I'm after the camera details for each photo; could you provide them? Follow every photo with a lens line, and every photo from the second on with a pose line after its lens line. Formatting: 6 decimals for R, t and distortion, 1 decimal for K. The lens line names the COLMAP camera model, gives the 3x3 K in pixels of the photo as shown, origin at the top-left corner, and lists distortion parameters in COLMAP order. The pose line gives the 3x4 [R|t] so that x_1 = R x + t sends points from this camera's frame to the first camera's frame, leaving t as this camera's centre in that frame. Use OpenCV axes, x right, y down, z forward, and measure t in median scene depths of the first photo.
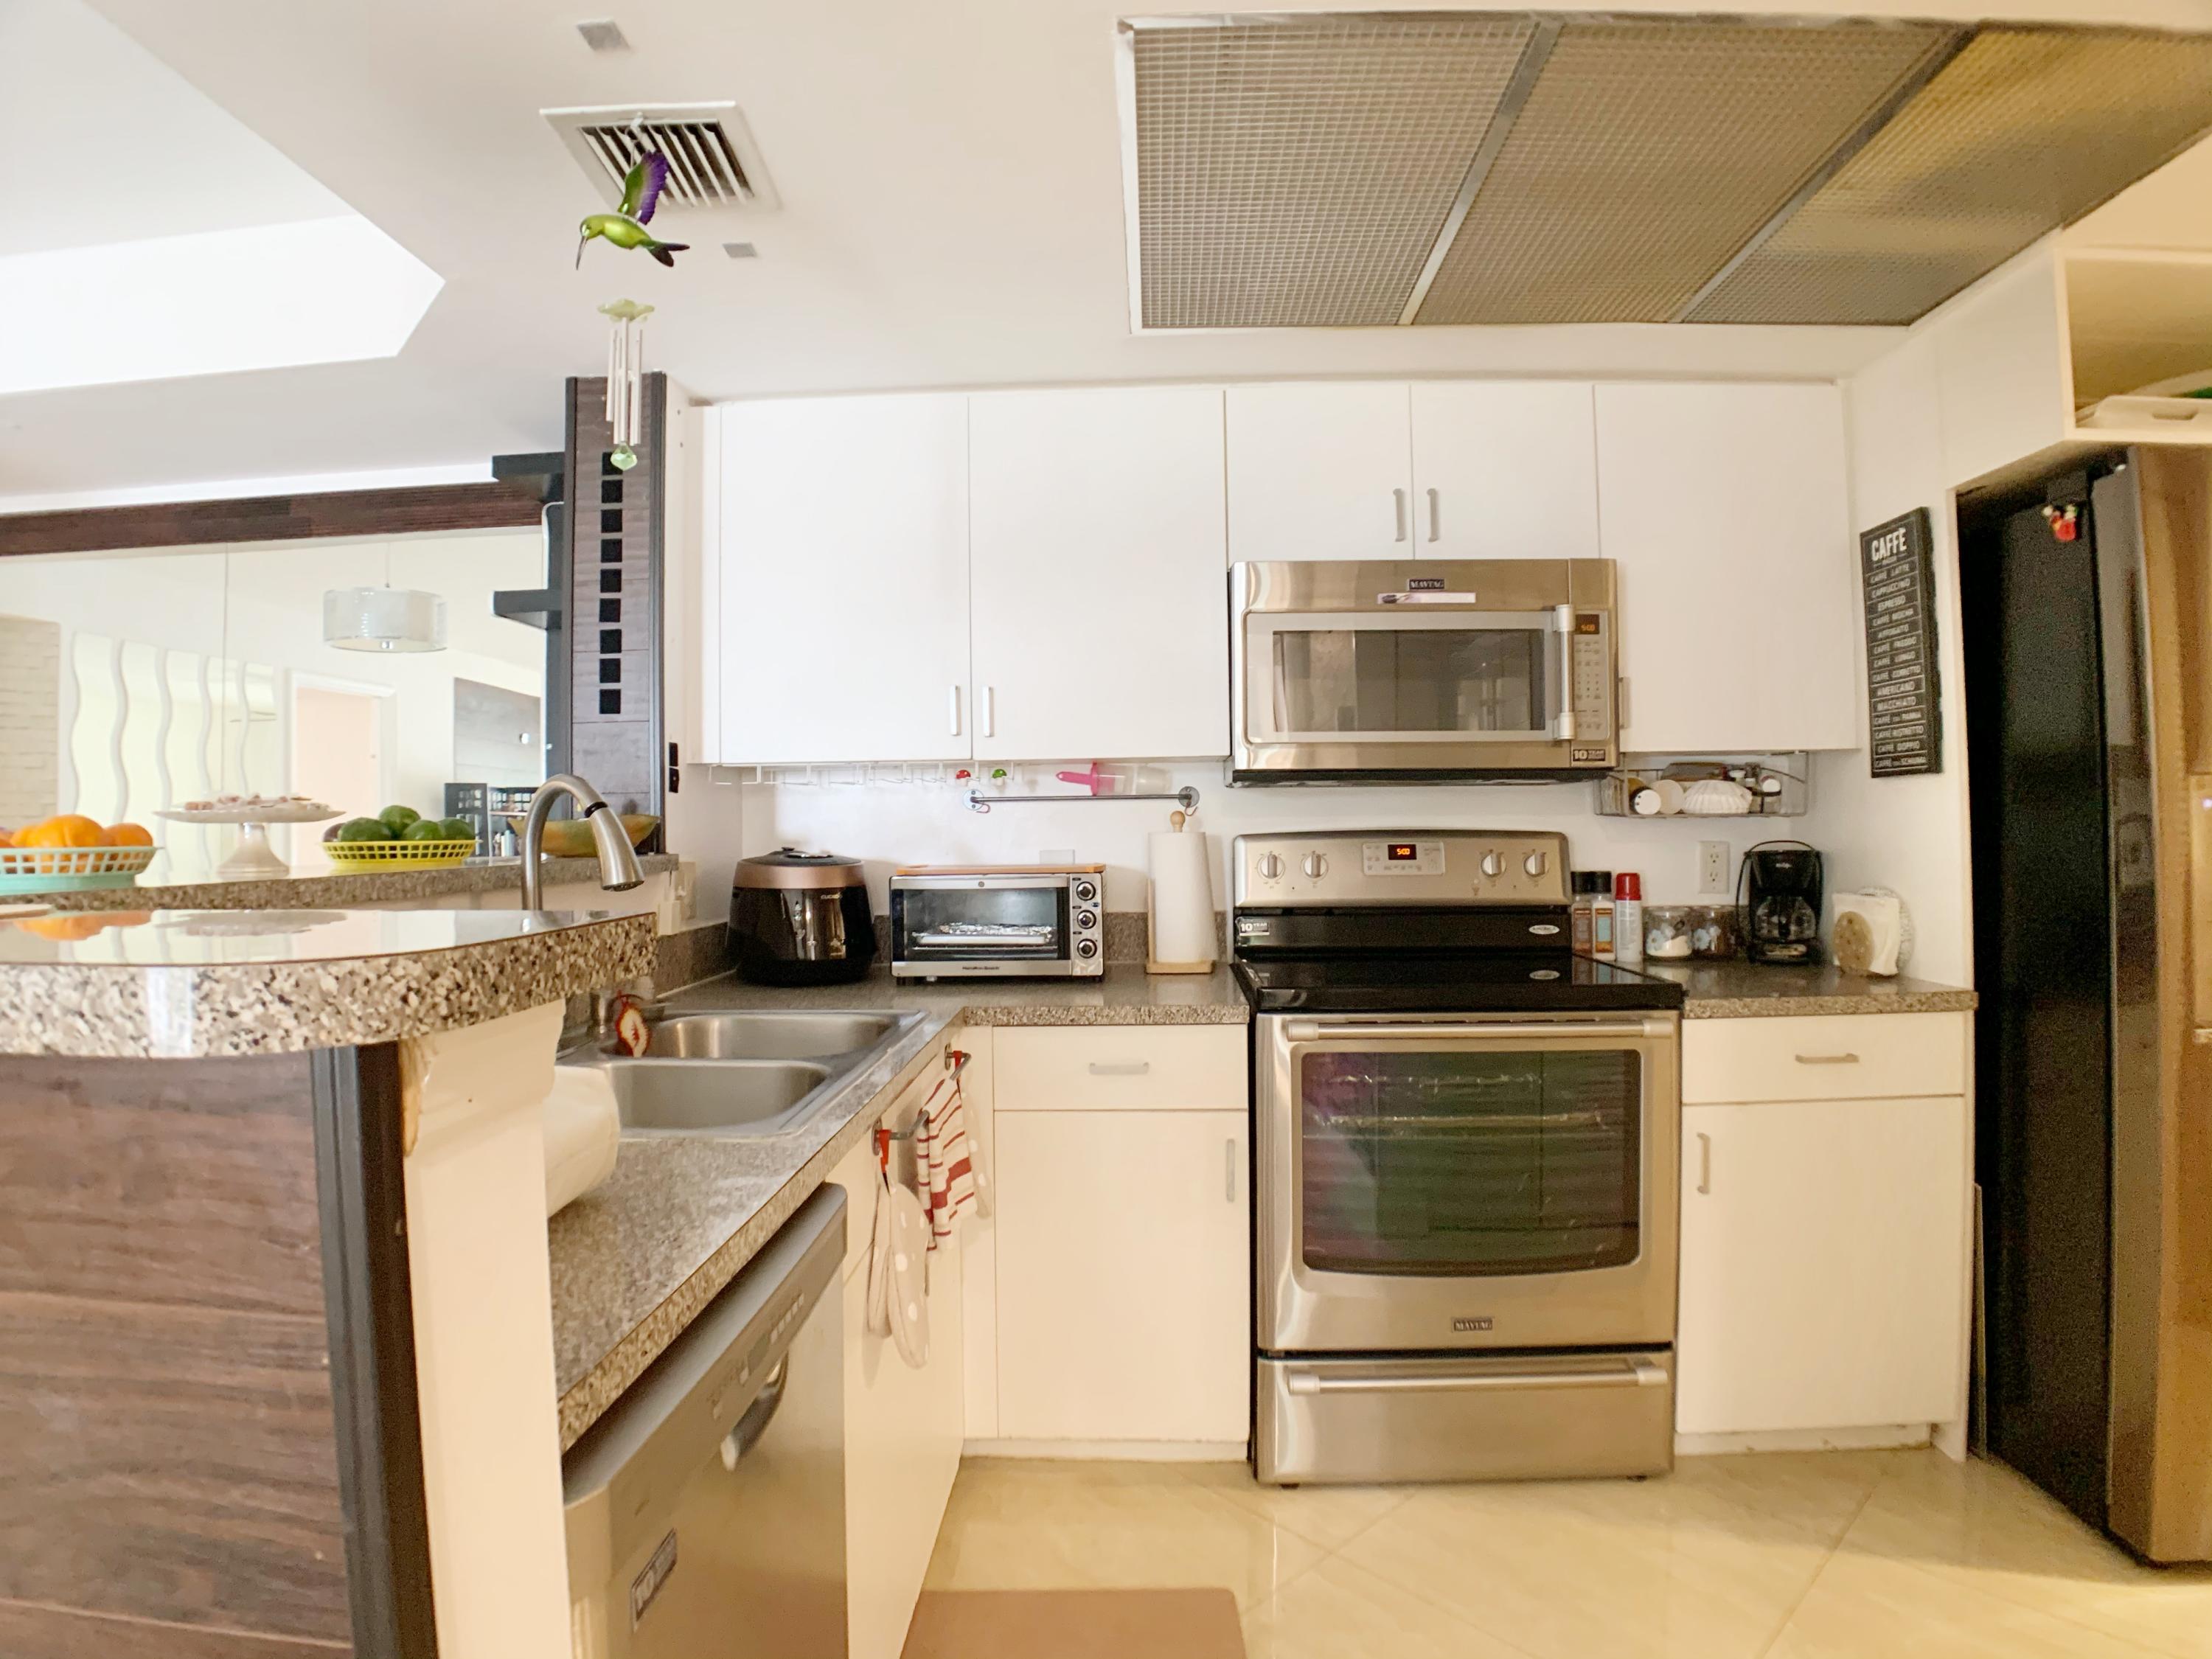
lens RADIAL K [[1156.4, 0, 1105.1], [0, 1156.4, 809.5], [0, 0, 1]] dist [-0.082024, -0.001153]
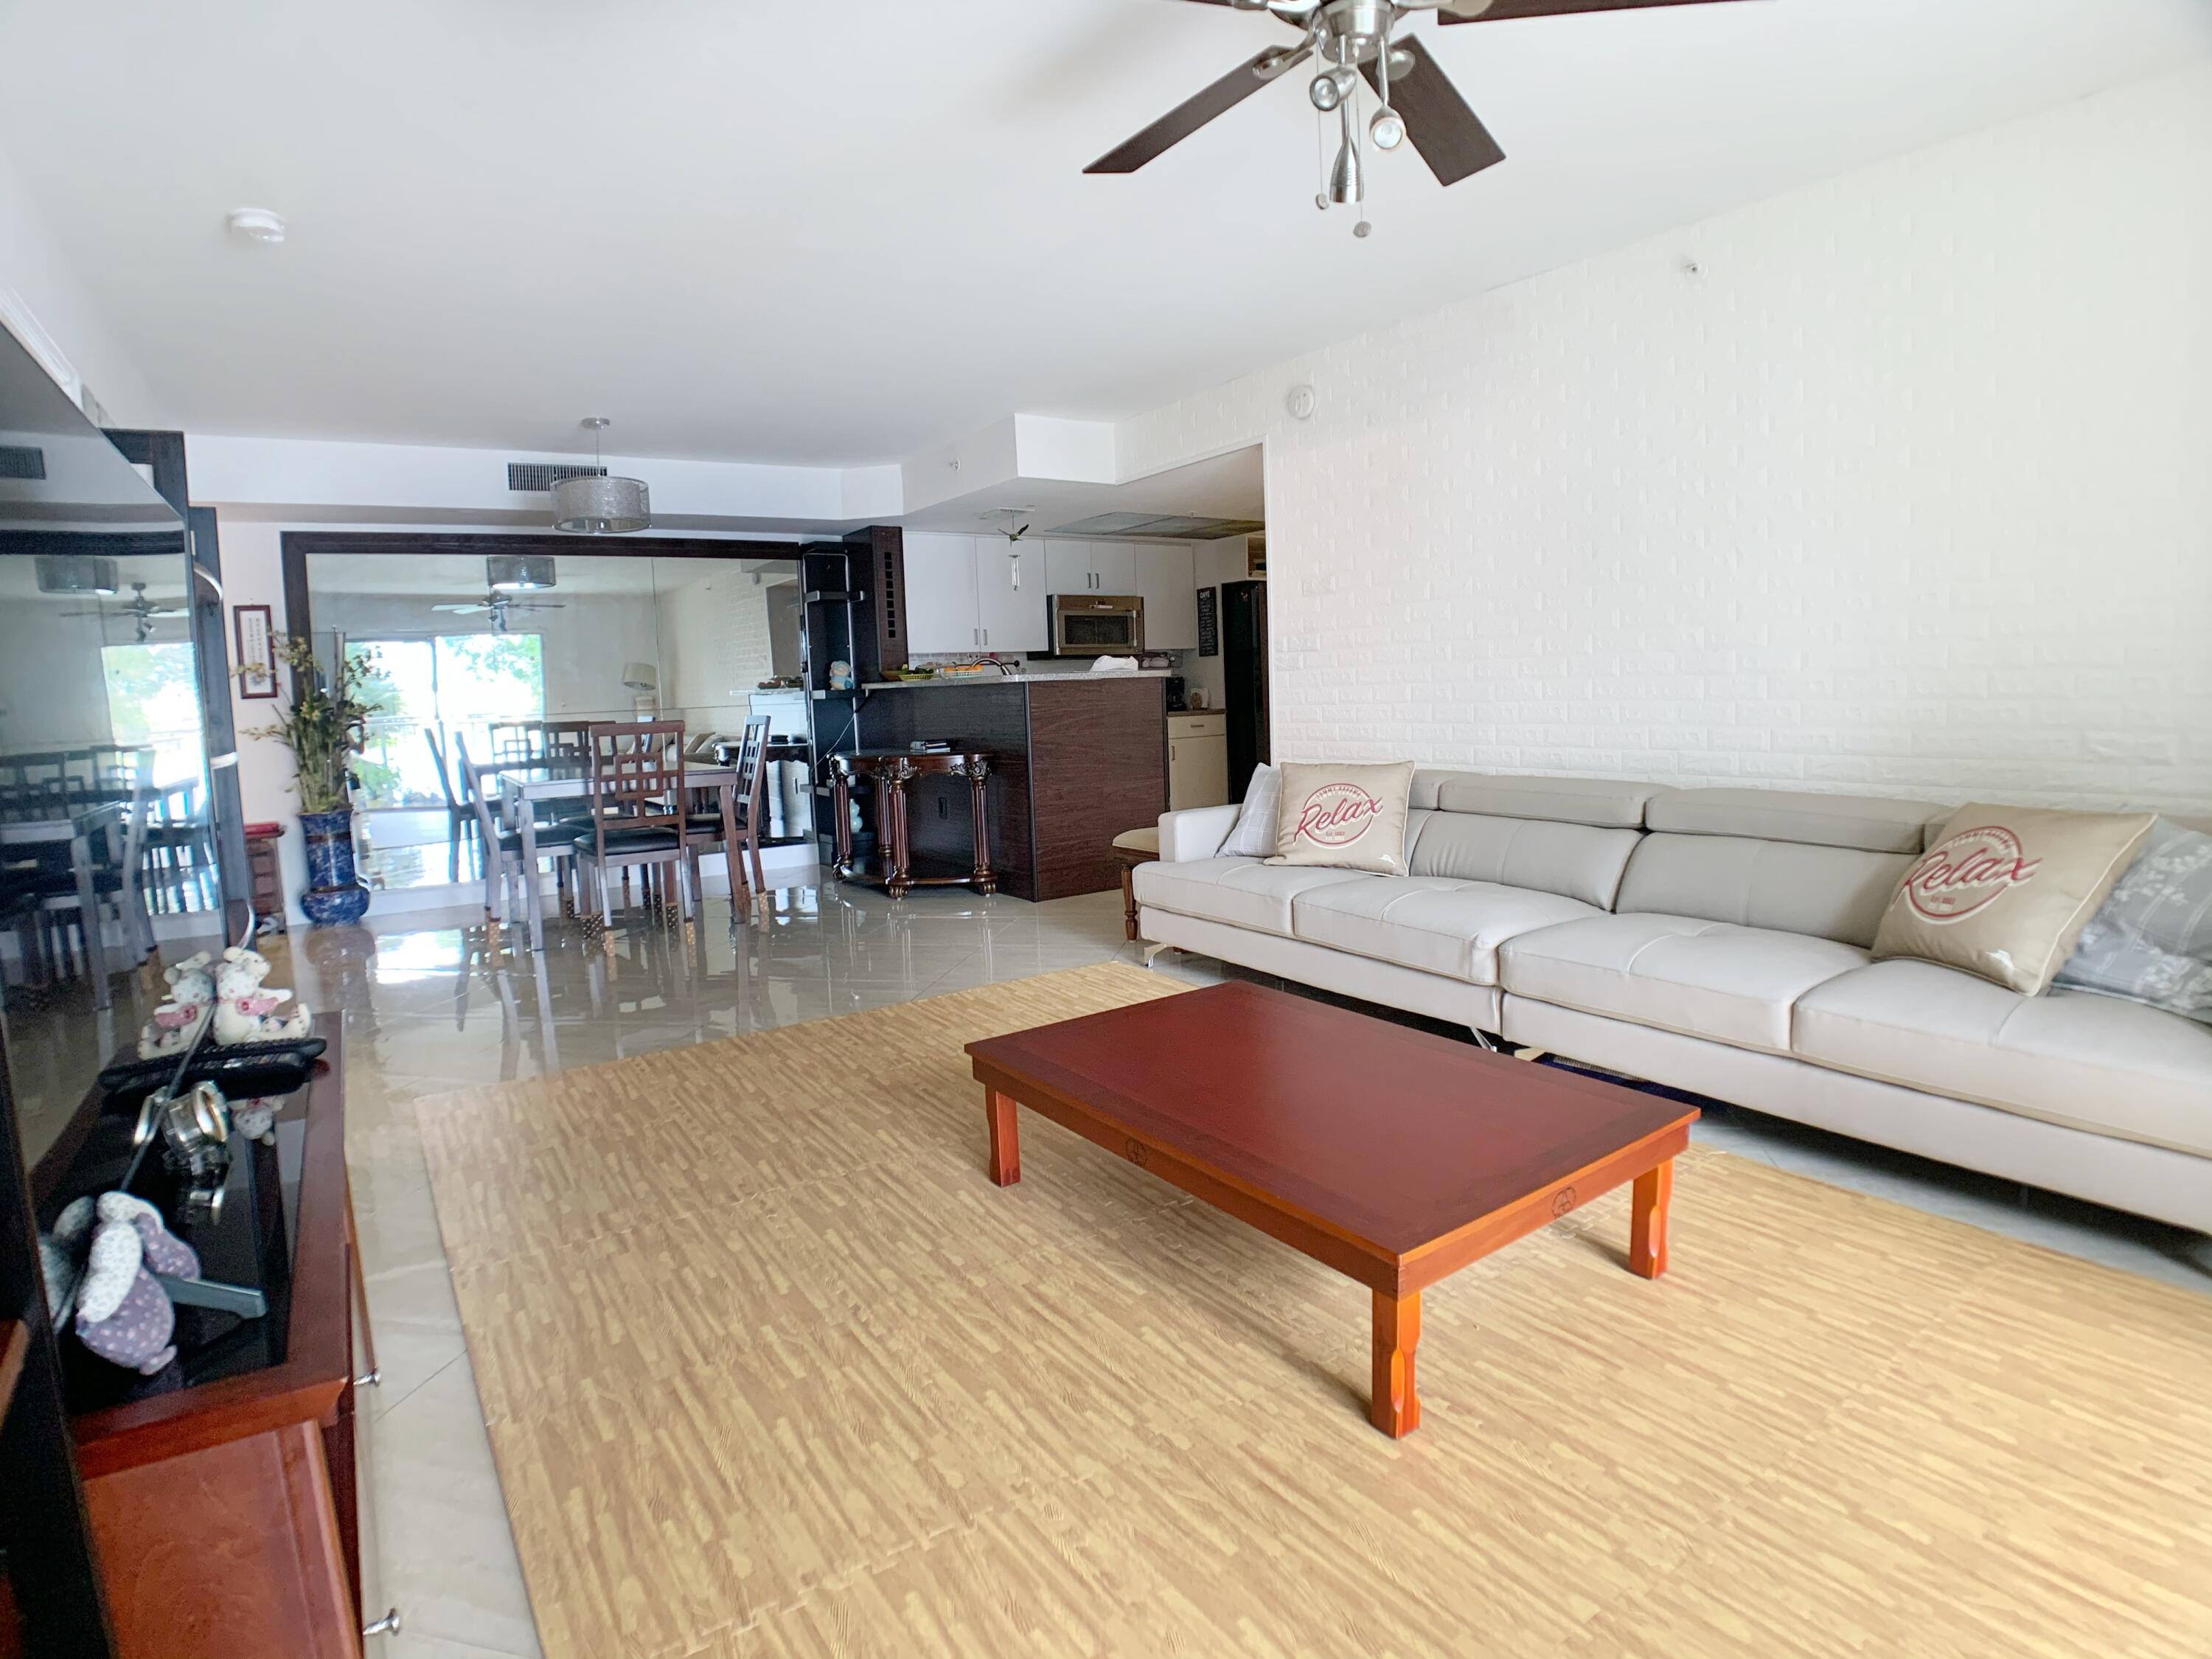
lens RADIAL K [[1156.4, 0, 1105.1], [0, 1156.4, 809.5], [0, 0, 1]] dist [-0.082024, -0.001153]
pose [[0.804494, -0.080040, 0.588544, -1.819315], [0.018607, 0.993789, 0.109717, 0.049825], [-0.593670, -0.077316, 0.800986, -1.885944]]
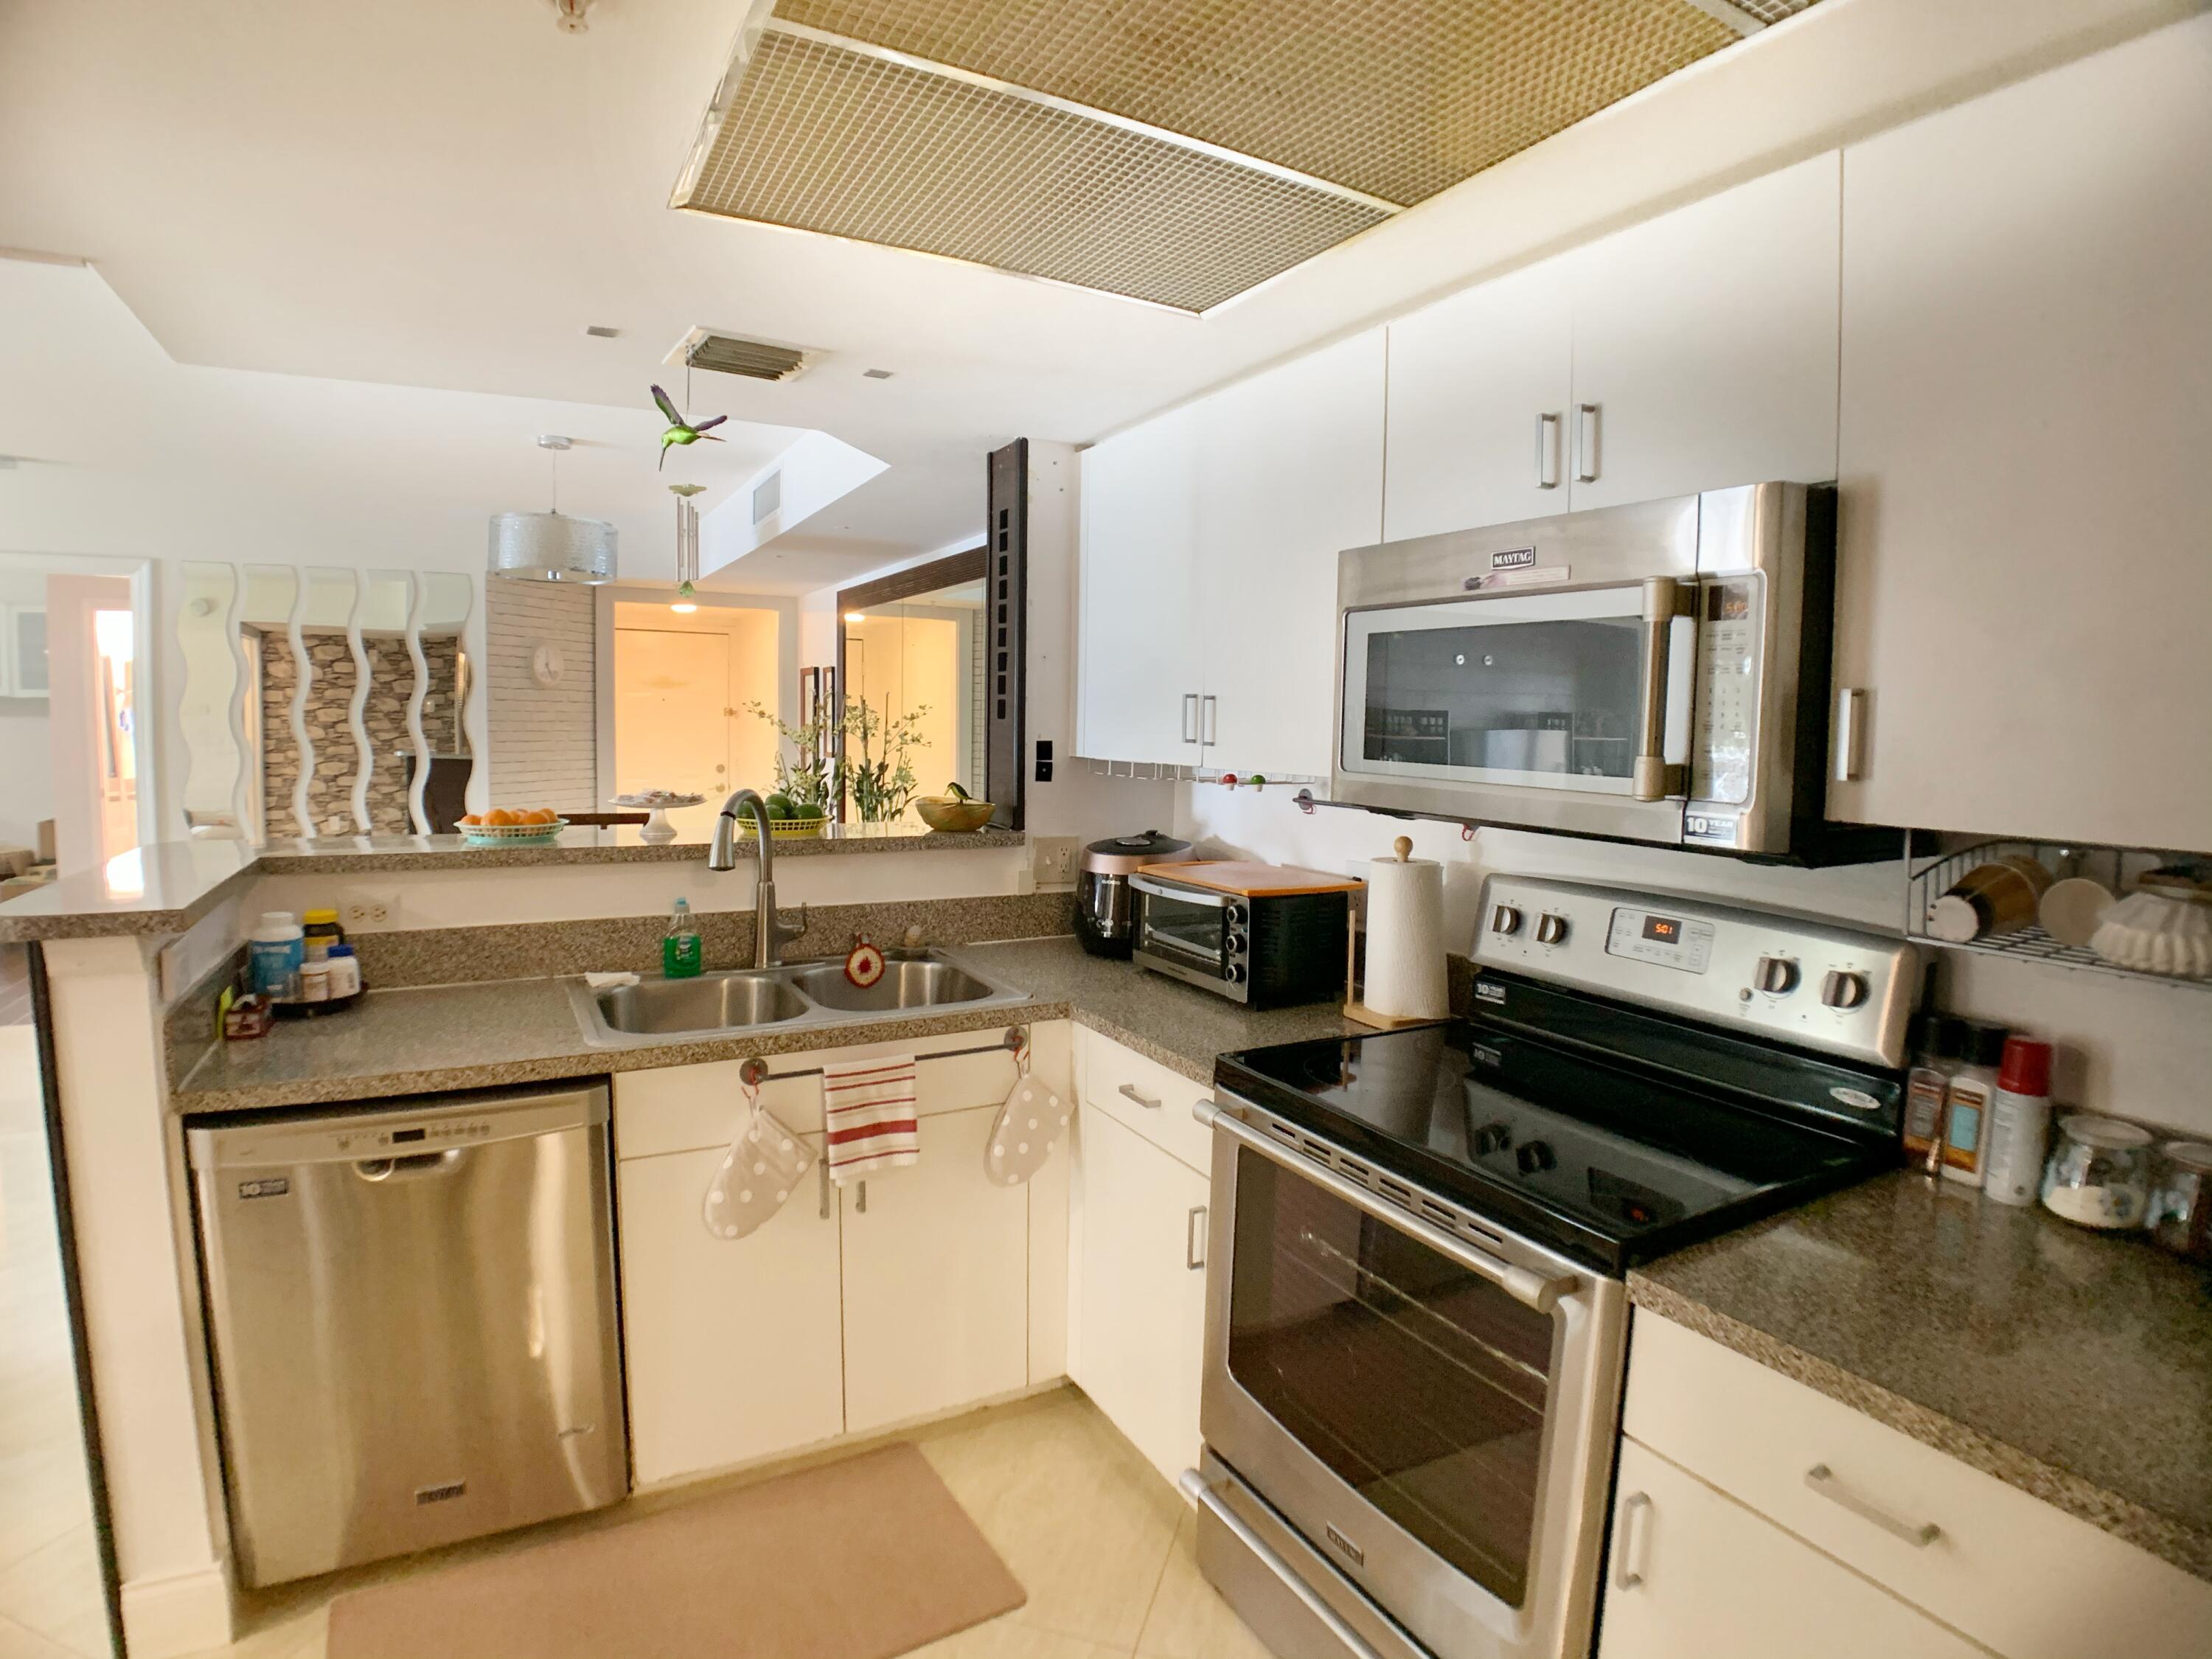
lens RADIAL K [[1158.6, 0, 1100.3], [0, 1158.6, 809.0], [0, 0, 1]] dist [-0.082770, 0.009702]
pose [[0.511953, 0.086933, -0.854603, 0.730256], [-0.013281, 0.995548, 0.093314, -0.103176], [0.858911, -0.036422, 0.510828, 0.409852]]
